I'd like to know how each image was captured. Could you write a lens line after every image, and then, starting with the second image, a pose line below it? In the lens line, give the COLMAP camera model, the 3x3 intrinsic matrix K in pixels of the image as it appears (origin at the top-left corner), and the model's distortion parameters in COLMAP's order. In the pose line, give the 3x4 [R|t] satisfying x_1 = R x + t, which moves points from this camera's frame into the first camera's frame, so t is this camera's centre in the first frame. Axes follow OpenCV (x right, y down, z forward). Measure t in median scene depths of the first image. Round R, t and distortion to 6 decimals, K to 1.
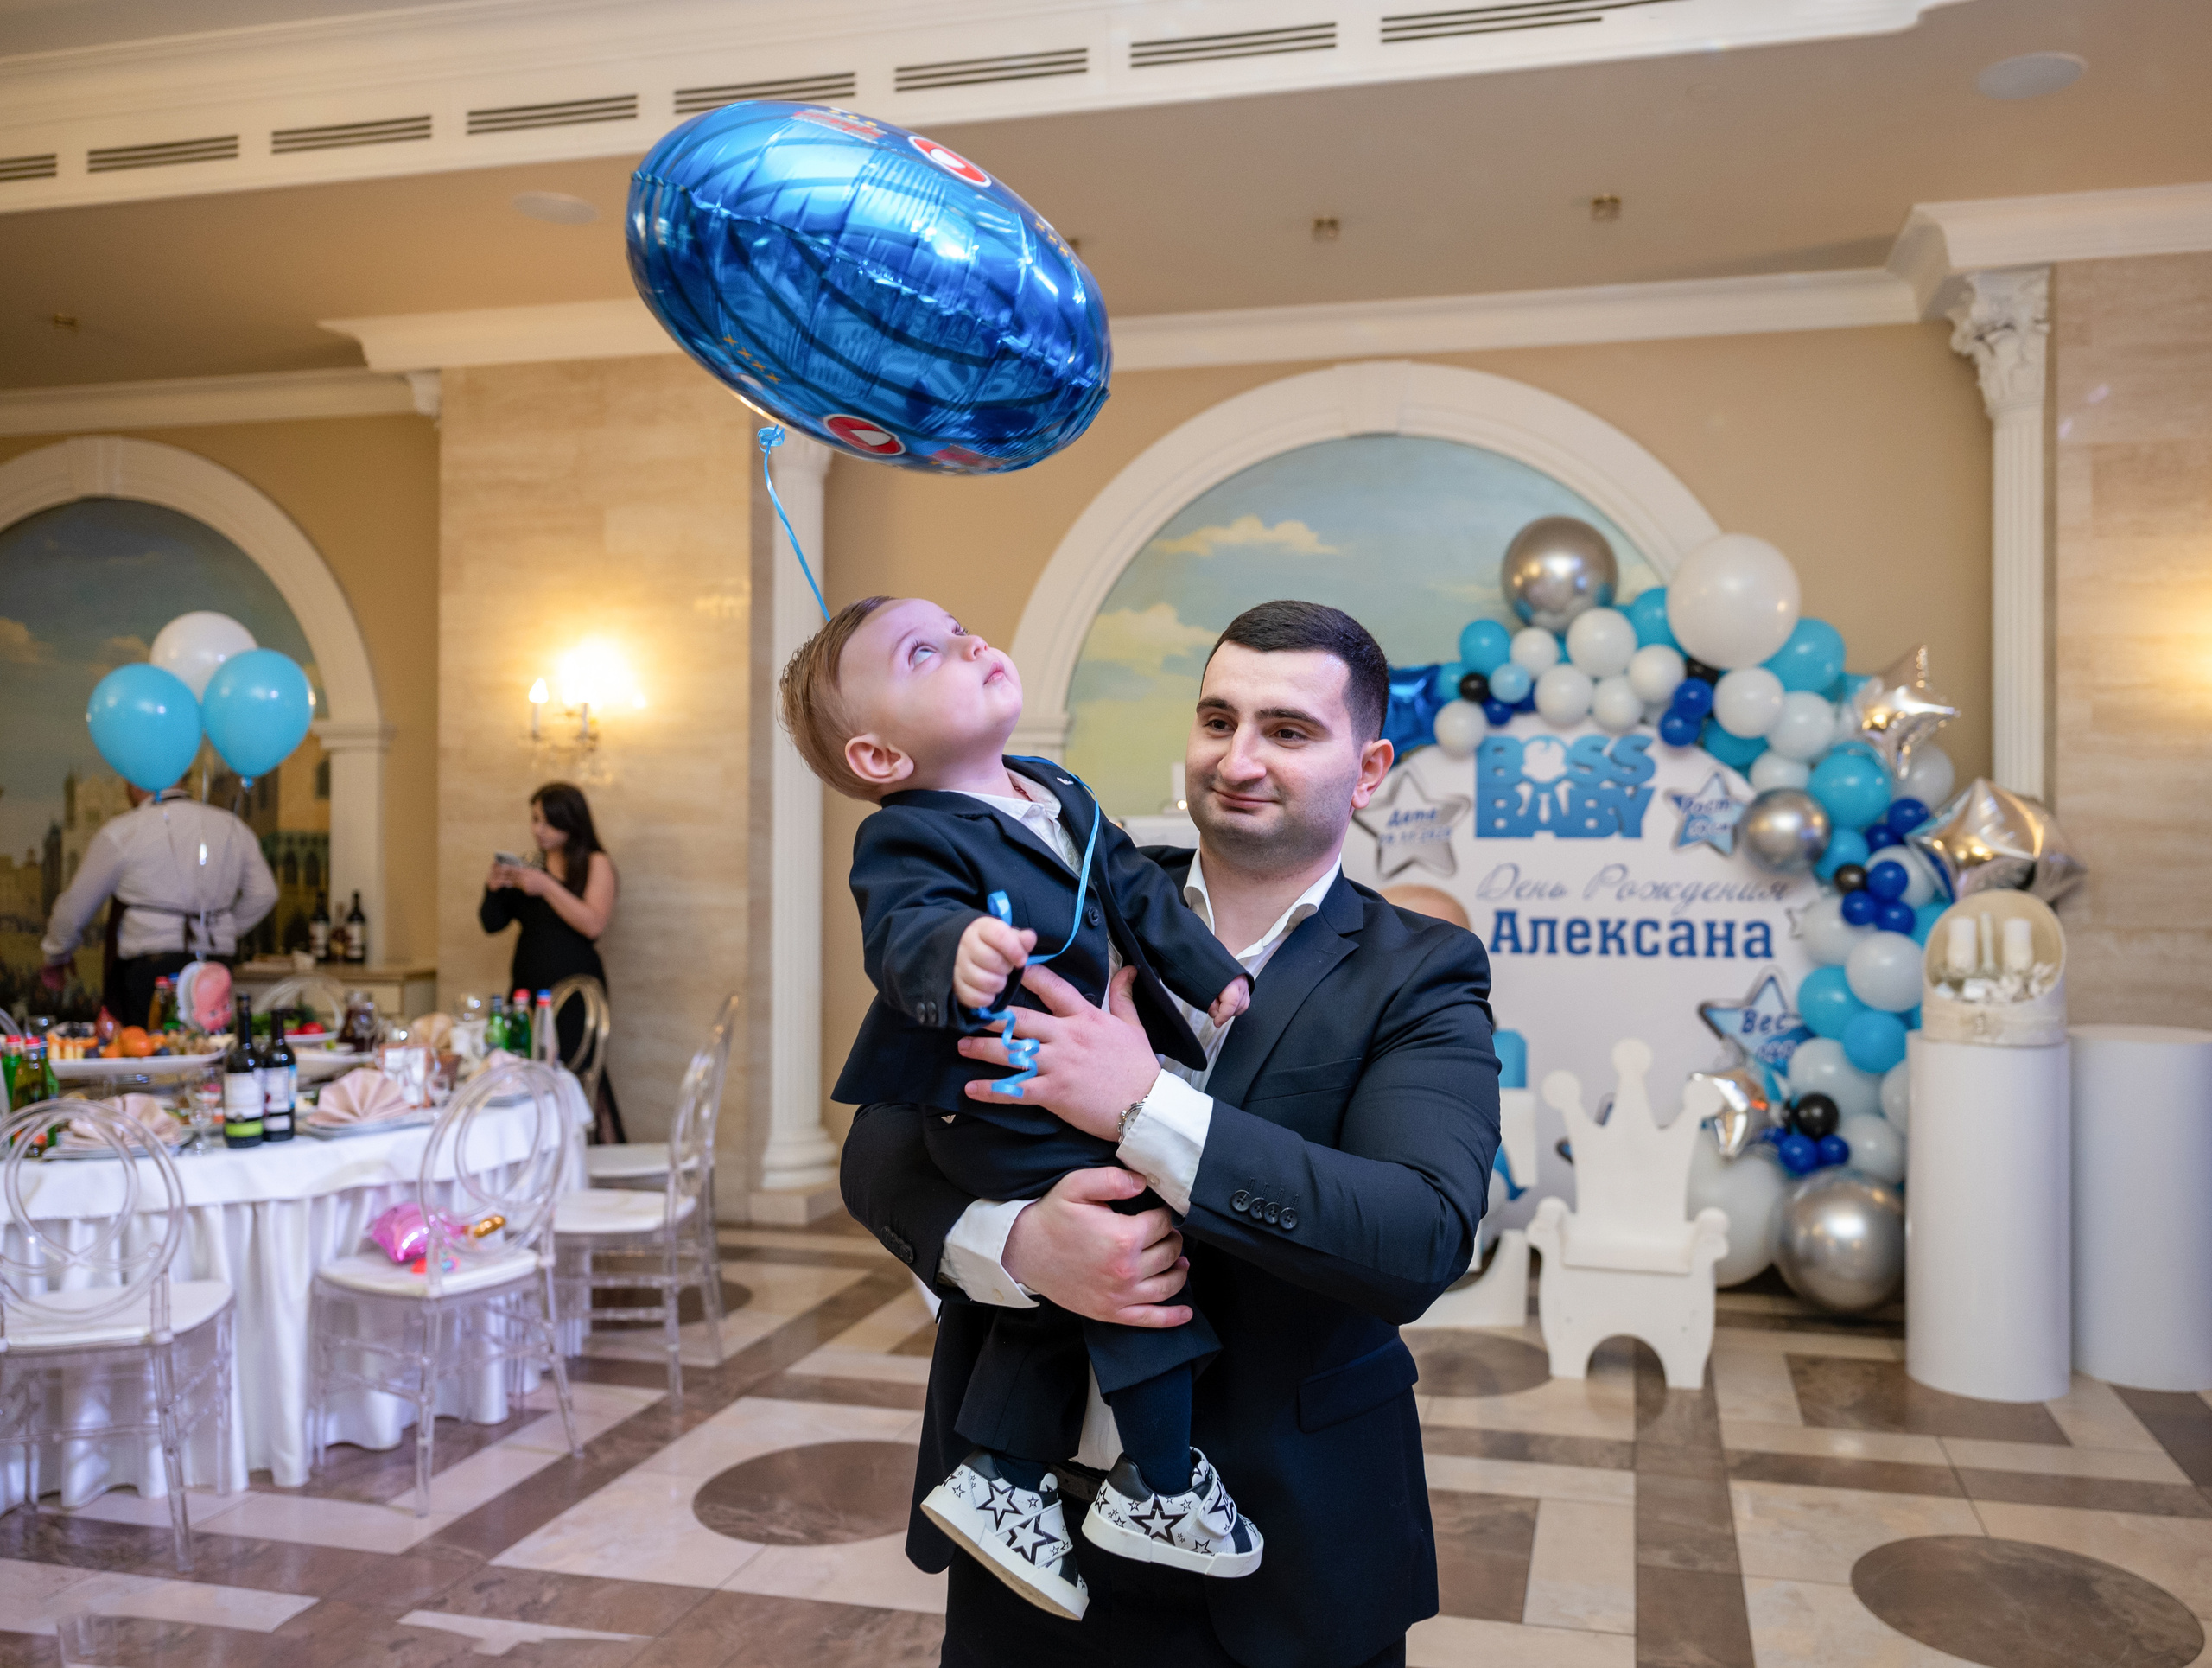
lens RADIAL K [[1807.1, 0, 1200.4], [0, 1807.1, 808.2], [0, 0, 1]] dist [0.009076, -0.014367]
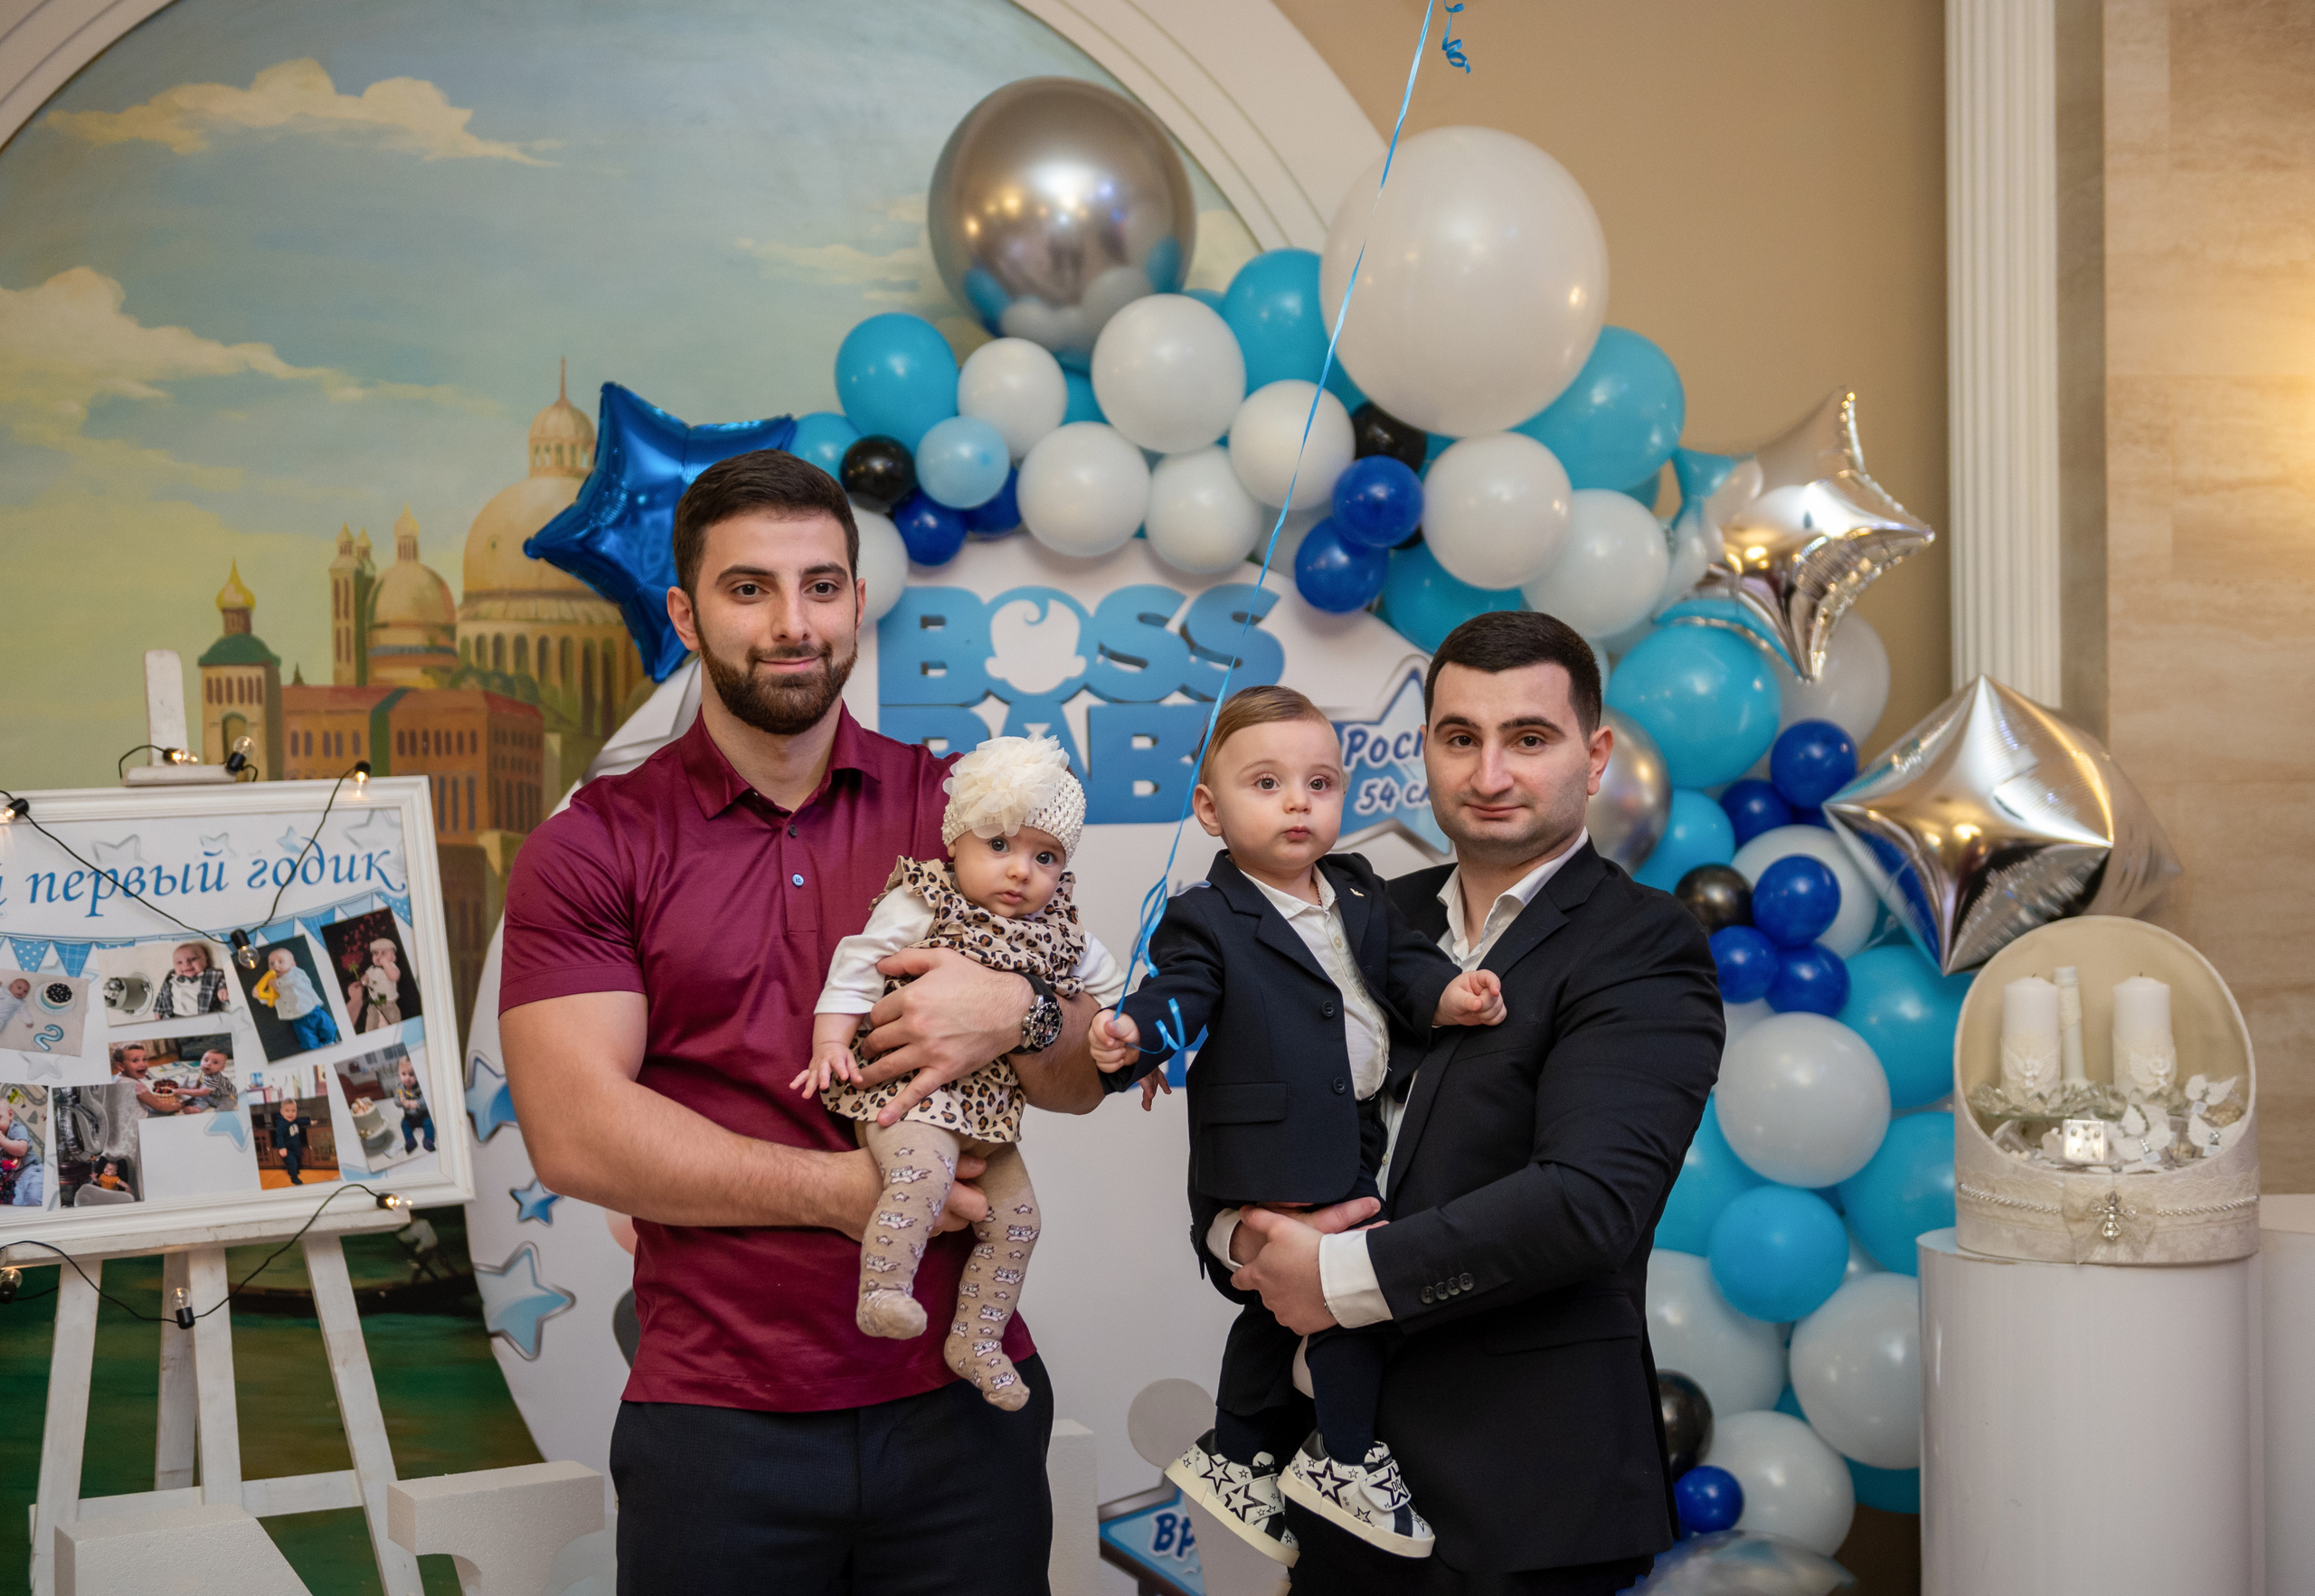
lens RADIAL K [[3265.0, 0, 1268.8], [0, 3265.0, 855.1], [0, 0, 1]] dist [0.015211, 0.000000]
pose [[0.940707, -0.023757, 0.338387, -0.024208], [0.015440, 0.999509, 0.027251, 0.003499], [-0.338868, -0.020410, 0.940612, 0.247371]]
